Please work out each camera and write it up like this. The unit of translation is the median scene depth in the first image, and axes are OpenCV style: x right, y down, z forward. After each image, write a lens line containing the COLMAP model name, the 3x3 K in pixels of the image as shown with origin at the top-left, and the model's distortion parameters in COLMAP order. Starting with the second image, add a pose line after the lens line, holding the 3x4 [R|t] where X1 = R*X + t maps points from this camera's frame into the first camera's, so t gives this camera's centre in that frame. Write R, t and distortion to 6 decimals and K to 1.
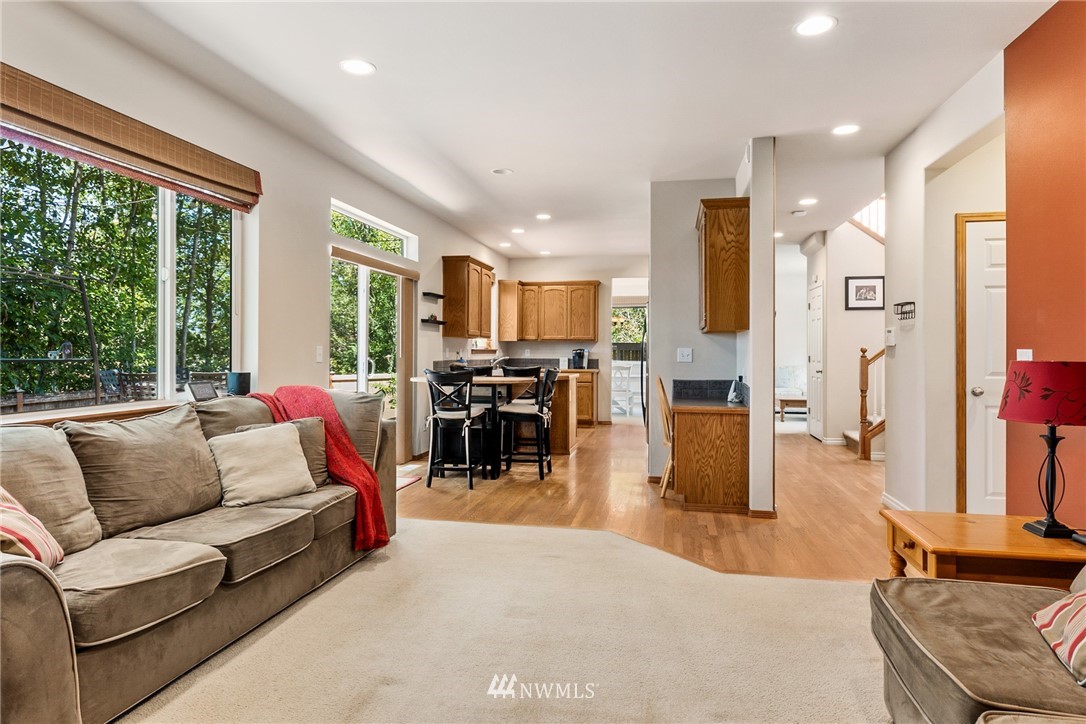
lens RADIAL K [[637.9, 0, 543.0], [0, 637.9, 354.3], [0, 0, 1]] dist [-0.002067, -0.000303]
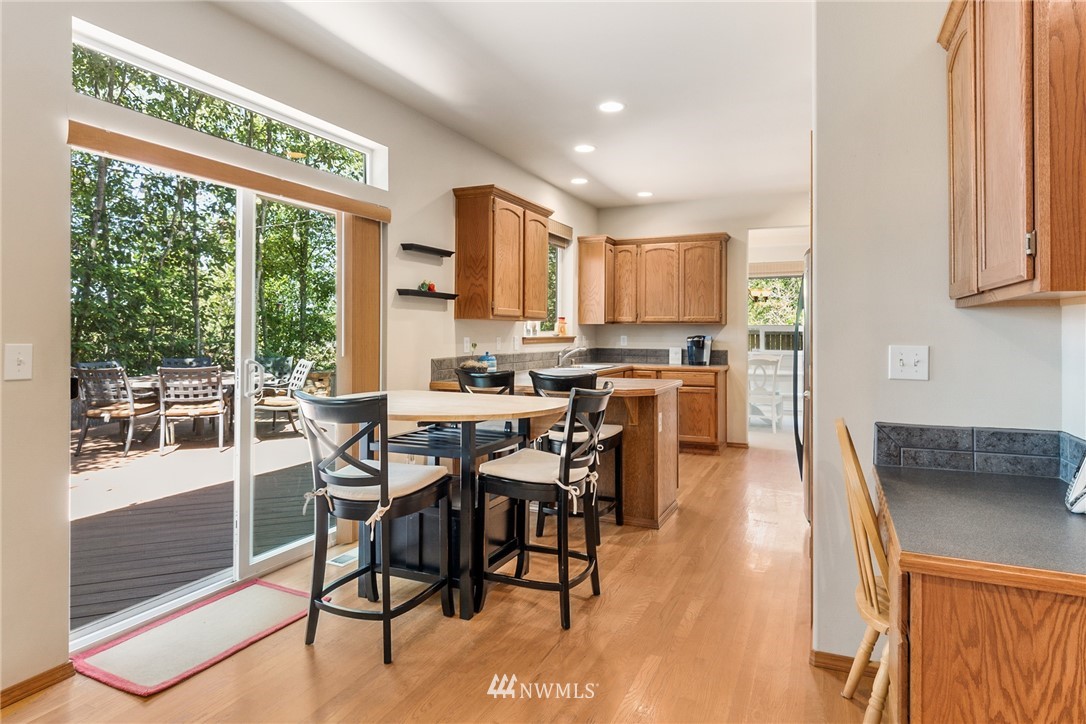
lens RADIAL K [[623.9, 0, 552.9], [0, 623.9, 329.3], [0, 0, 1]] dist [-0.001188, -0.000105]
pose [[0.976415, -0.001078, -0.215899, 0.055518], [-0.000801, 0.999963, -0.008615, -0.010031], [0.215900, 0.008585, 0.976378, 0.355192]]
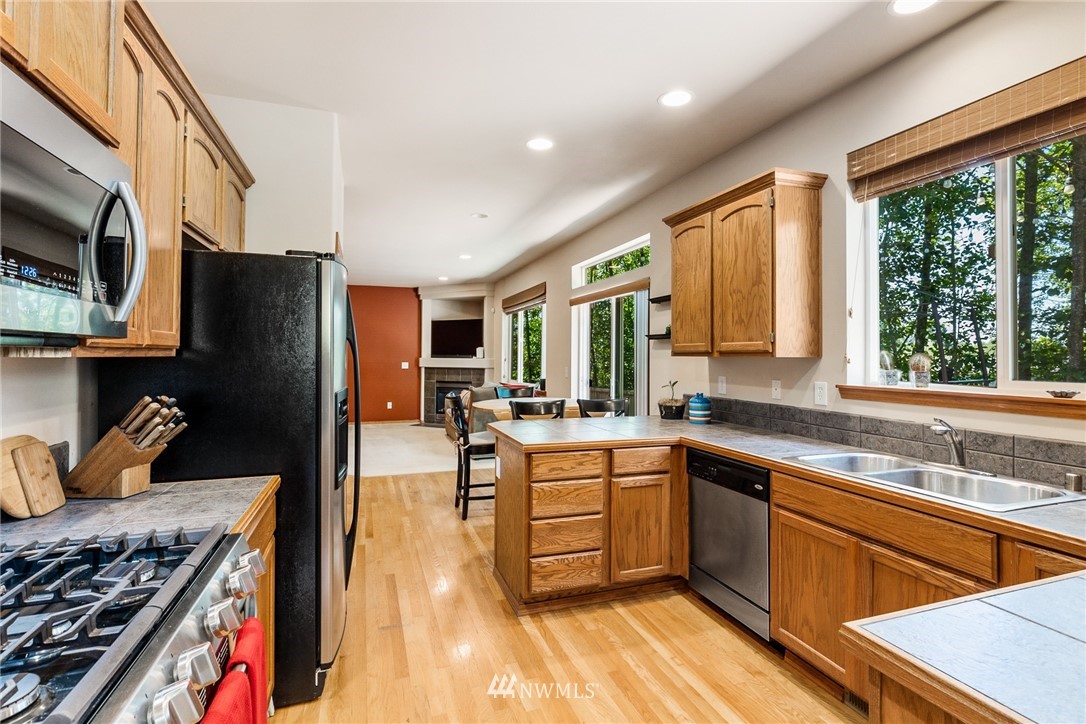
lens RADIAL K [[517.7, 0, 541.1], [0, 517.7, 344.5], [0, 0, 1]] dist [0.000956, 0.000079]
pose [[-0.863832, -0.014143, -0.503582, 0.182652], [-0.006076, 0.999826, -0.017656, -0.024023], [0.503744, -0.012192, -0.863767, 1.106815]]
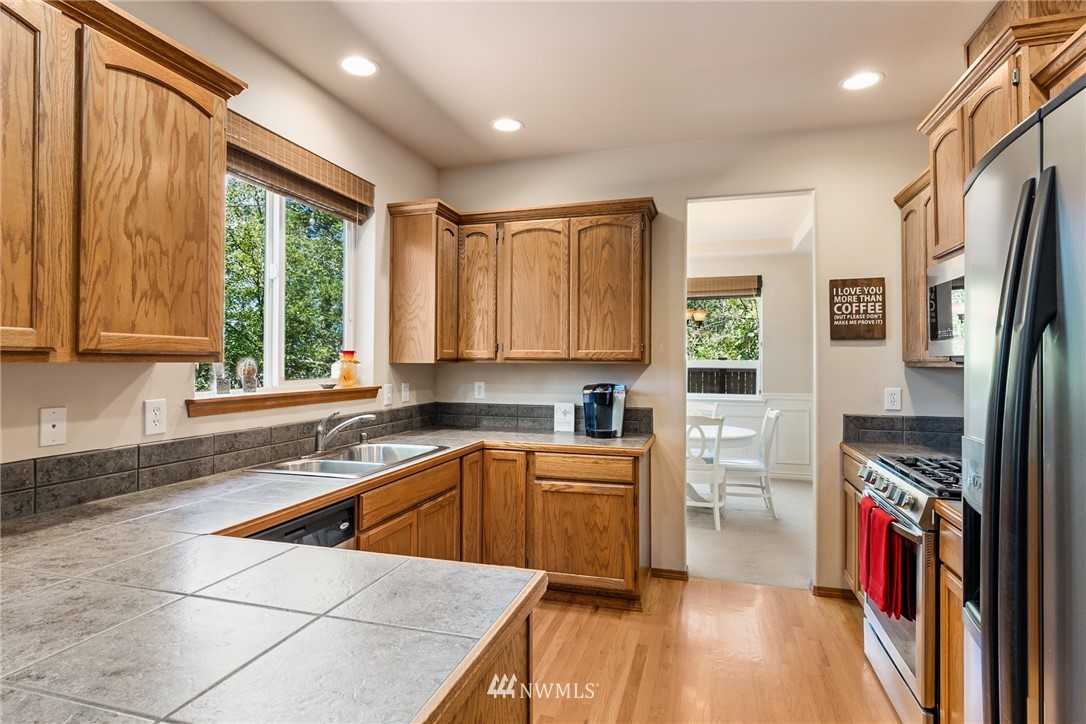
lens RADIAL K [[572.7, 0, 543.0], [0, 572.7, 362.0], [0, 0, 1]] dist [-0.000435, -0.000248]
pose [[0.995307, -0.000615, -0.096764, 0.061279], [0.000290, 0.999994, -0.003371, -0.022201], [0.096765, 0.003327, 0.995302, 0.726732]]
